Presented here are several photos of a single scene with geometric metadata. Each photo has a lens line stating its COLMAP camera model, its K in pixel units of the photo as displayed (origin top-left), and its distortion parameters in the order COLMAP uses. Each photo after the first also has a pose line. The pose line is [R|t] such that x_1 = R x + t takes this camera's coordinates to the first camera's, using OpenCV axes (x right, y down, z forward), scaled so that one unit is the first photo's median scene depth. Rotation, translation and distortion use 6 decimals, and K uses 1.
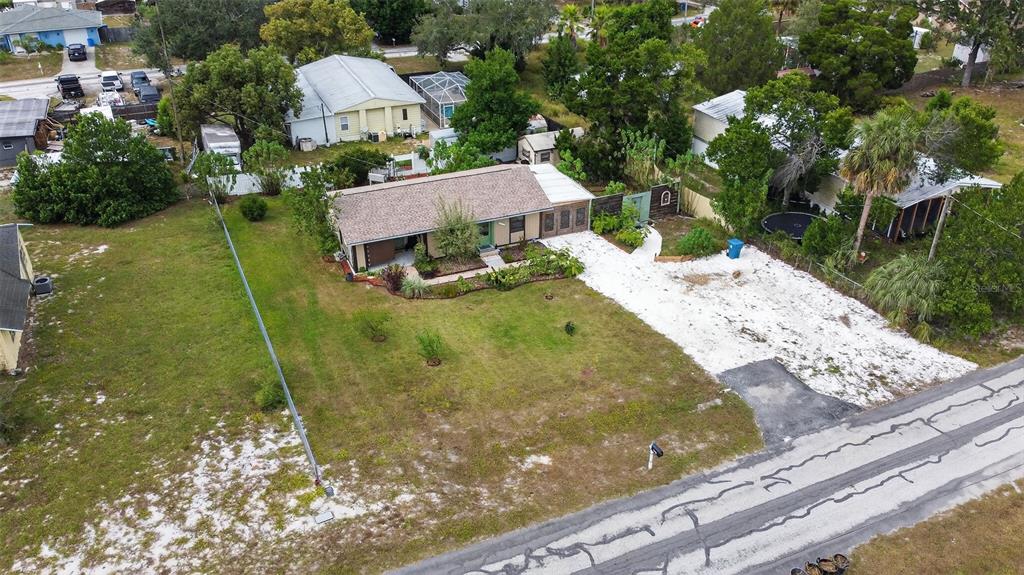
lens RADIAL K [[775.0, 0, 506.2], [0, 775.0, 296.7], [0, 0, 1]] dist [-0.002426, -0.000613]
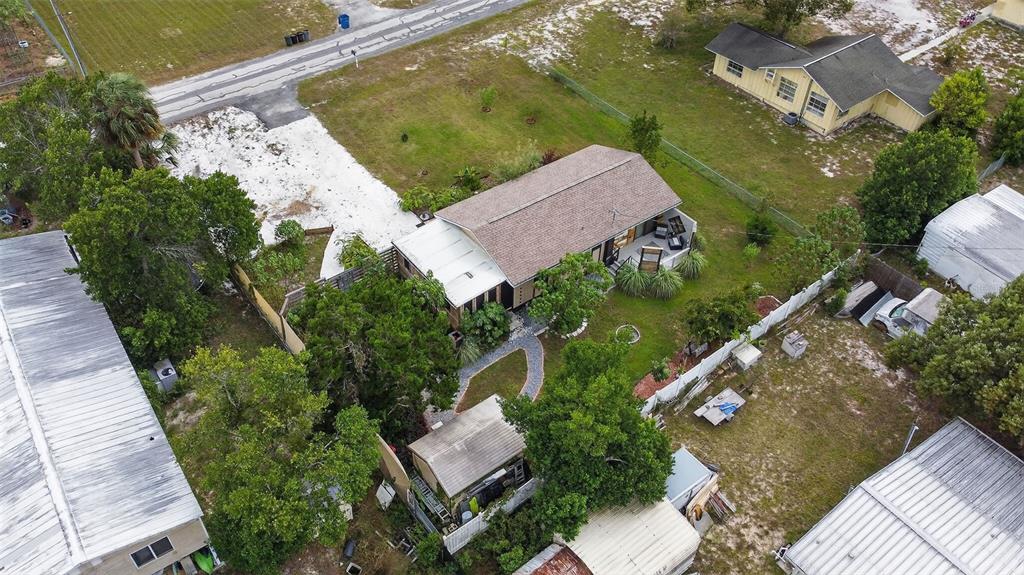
lens RADIAL K [[775.0, 0, 506.2], [0, 775.0, 296.7], [0, 0, 1]] dist [-0.002426, -0.000613]
pose [[-0.972660, 0.150386, -0.176964, 0.222134], [-0.127568, 0.290757, 0.948254, -1.412647], [0.194058, 0.944904, -0.263623, 1.908586]]
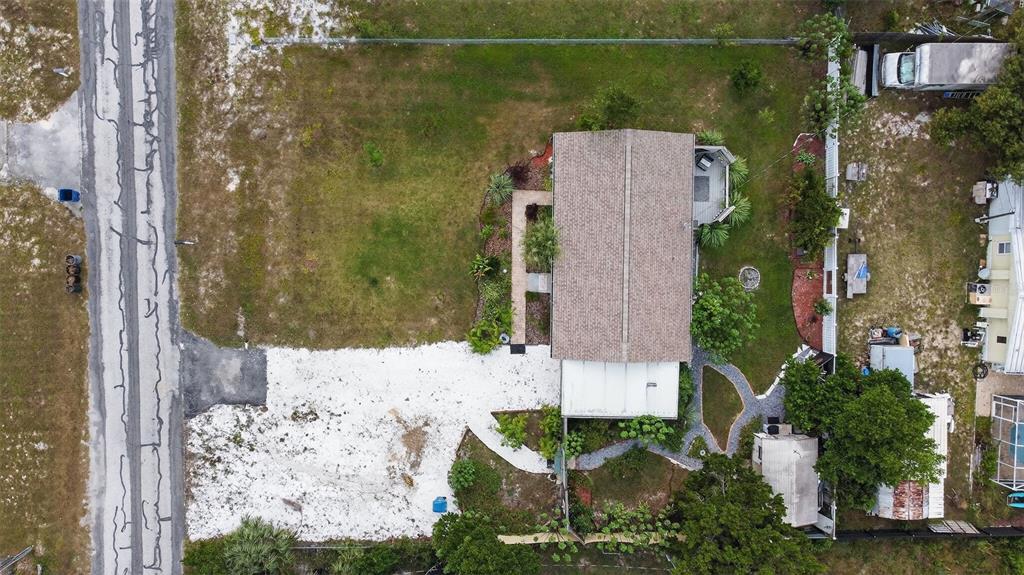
lens RADIAL K [[775.0, 0, 506.2], [0, 775.0, 296.7], [0, 0, 1]] dist [-0.002426, -0.000613]
pose [[-0.410766, 0.911564, 0.017973, -0.001556], [-0.464566, -0.226221, 0.856156, -1.213285], [0.784506, 0.343330, 0.516405, 0.626591]]
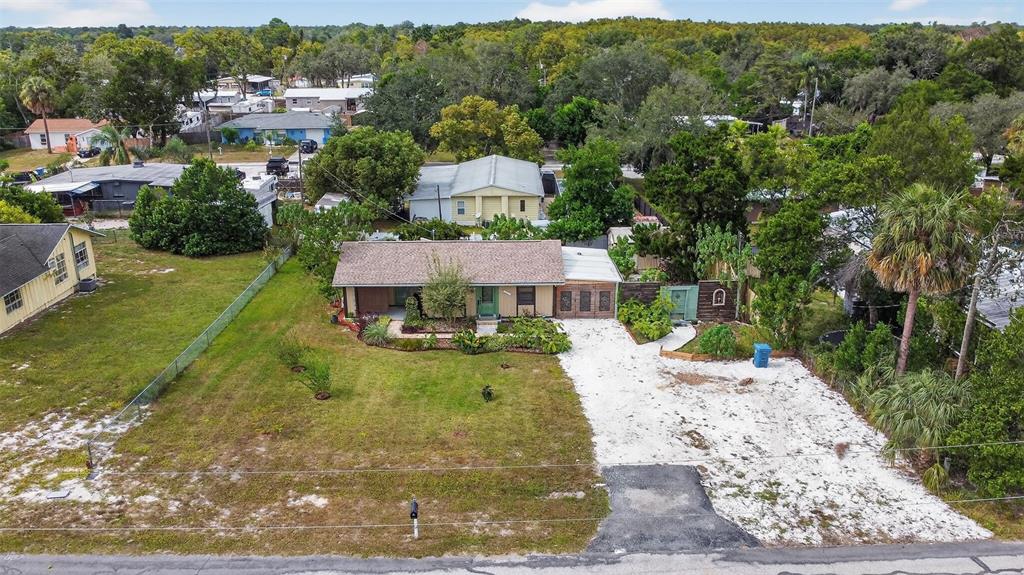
lens RADIAL K [[775.0, 0, 506.2], [0, 775.0, 296.7], [0, 0, 1]] dist [-0.002426, -0.000613]
pose [[0.924220, 0.122823, -0.361567, 0.453038], [-0.190345, 0.969021, -0.157377, 0.077325], [0.331037, 0.214274, 0.918968, 0.212336]]
